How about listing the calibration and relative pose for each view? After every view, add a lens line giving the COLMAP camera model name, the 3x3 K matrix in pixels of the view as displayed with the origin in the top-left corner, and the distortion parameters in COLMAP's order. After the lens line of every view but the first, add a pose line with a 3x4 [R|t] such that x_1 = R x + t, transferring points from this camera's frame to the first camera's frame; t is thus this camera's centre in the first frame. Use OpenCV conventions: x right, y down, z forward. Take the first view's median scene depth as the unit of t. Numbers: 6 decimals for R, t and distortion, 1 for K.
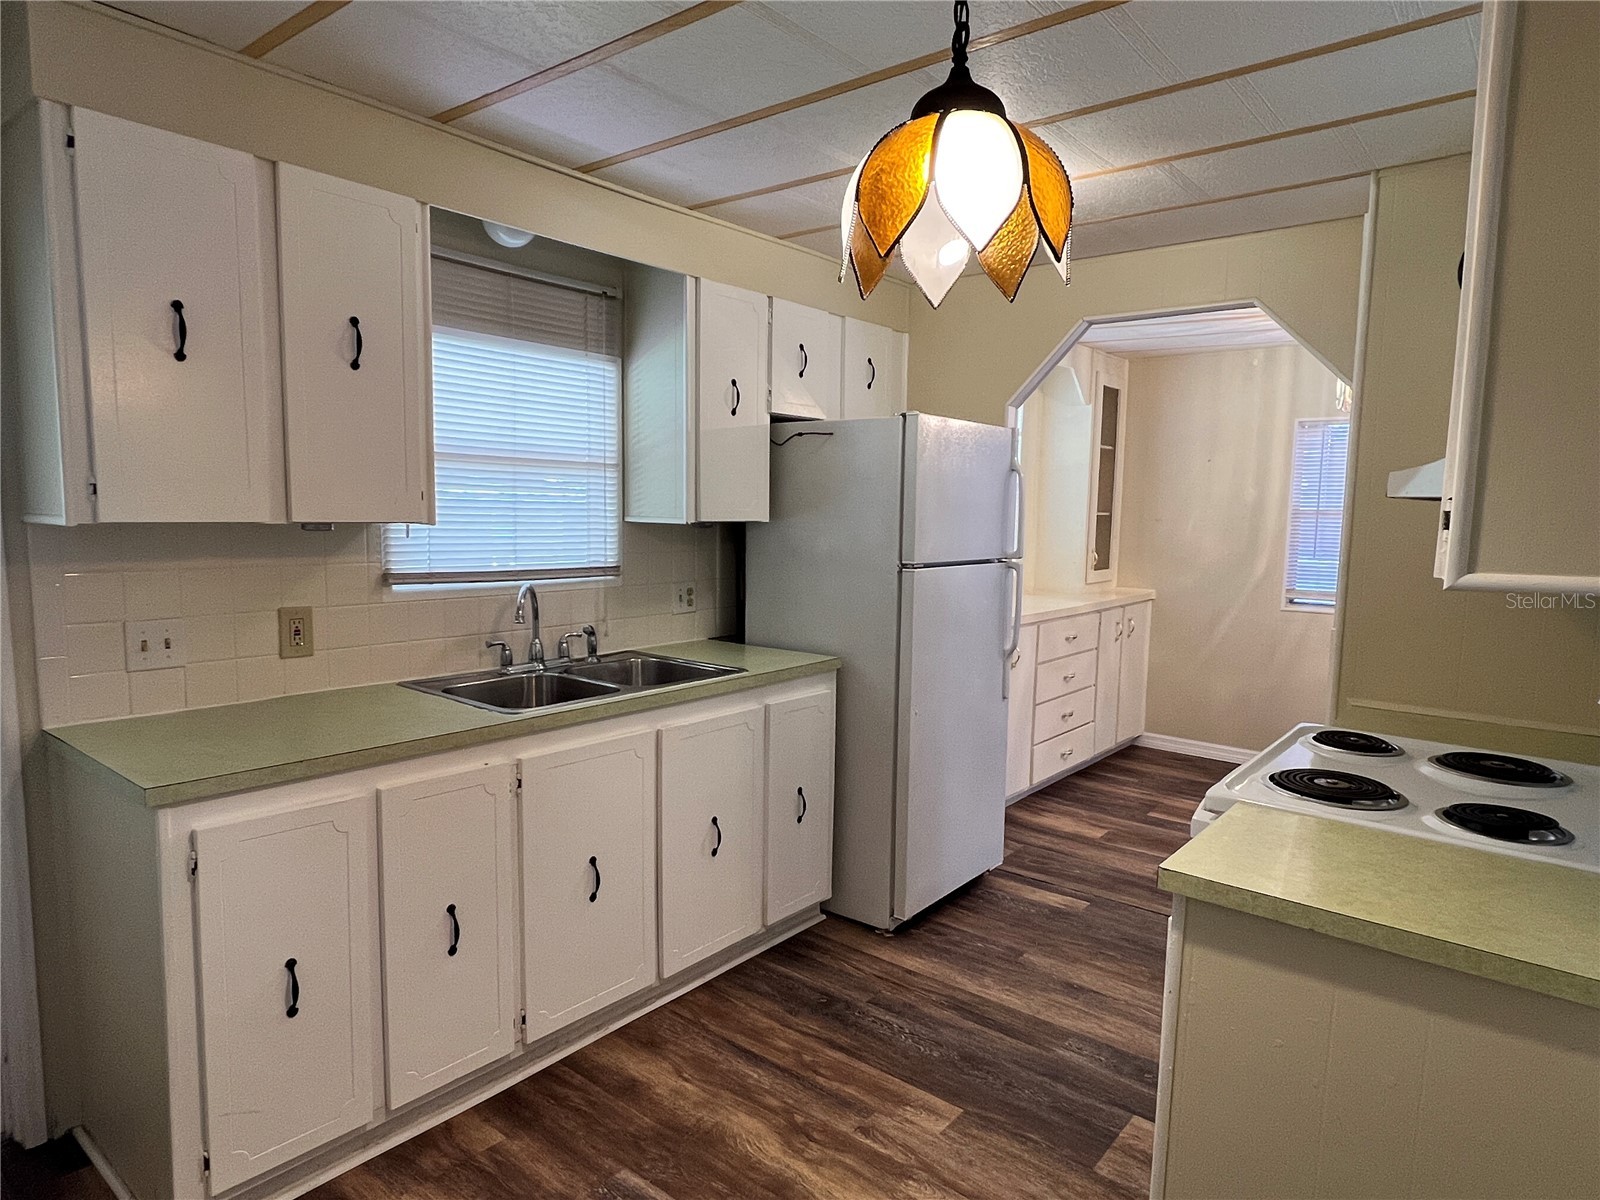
lens RADIAL K [[956.9, 0, 799.1], [0, 956.9, 612.6], [0, 0, 1]] dist [-0.001411, 0.000562]
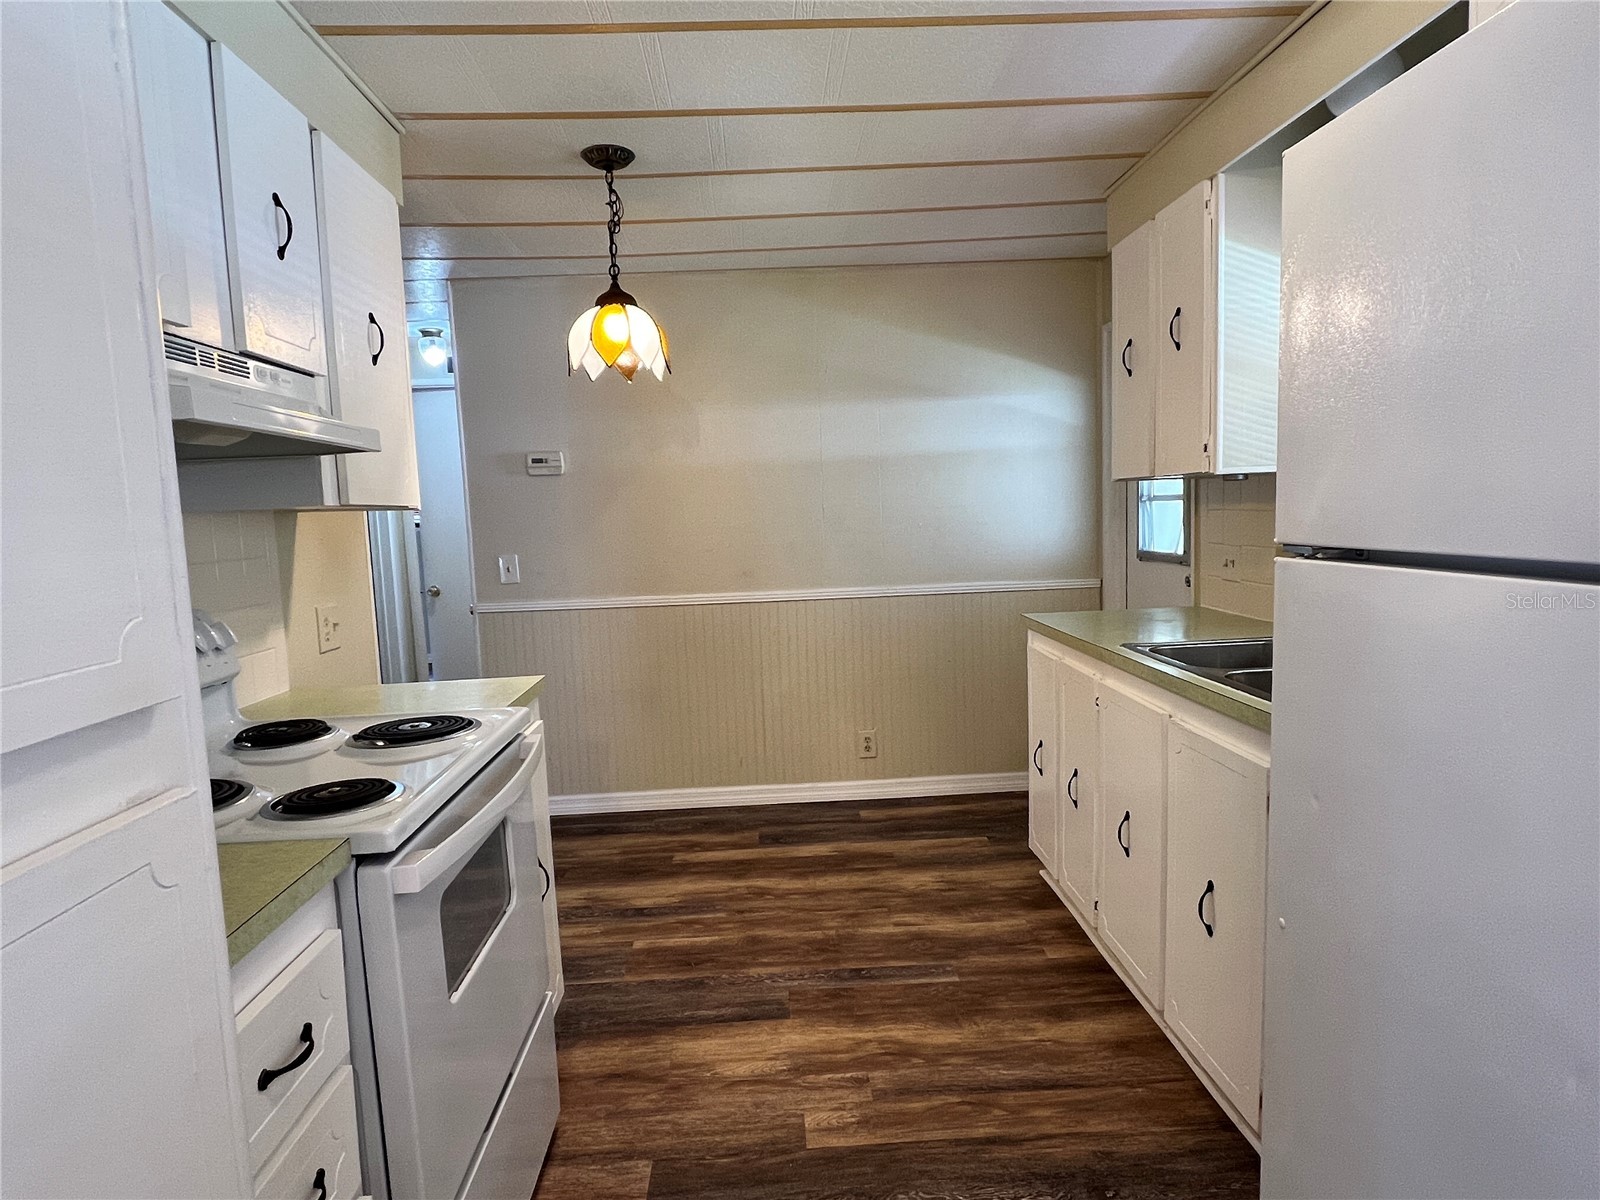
lens RADIAL K [[956.9, 0, 799.1], [0, 956.9, 612.6], [0, 0, 1]] dist [-0.001411, 0.000562]
pose [[-0.747298, 0.082245, -0.659379, 0.730184], [-0.049822, 0.982583, 0.179023, -0.114213], [0.662618, 0.166635, -0.730185, 1.594606]]
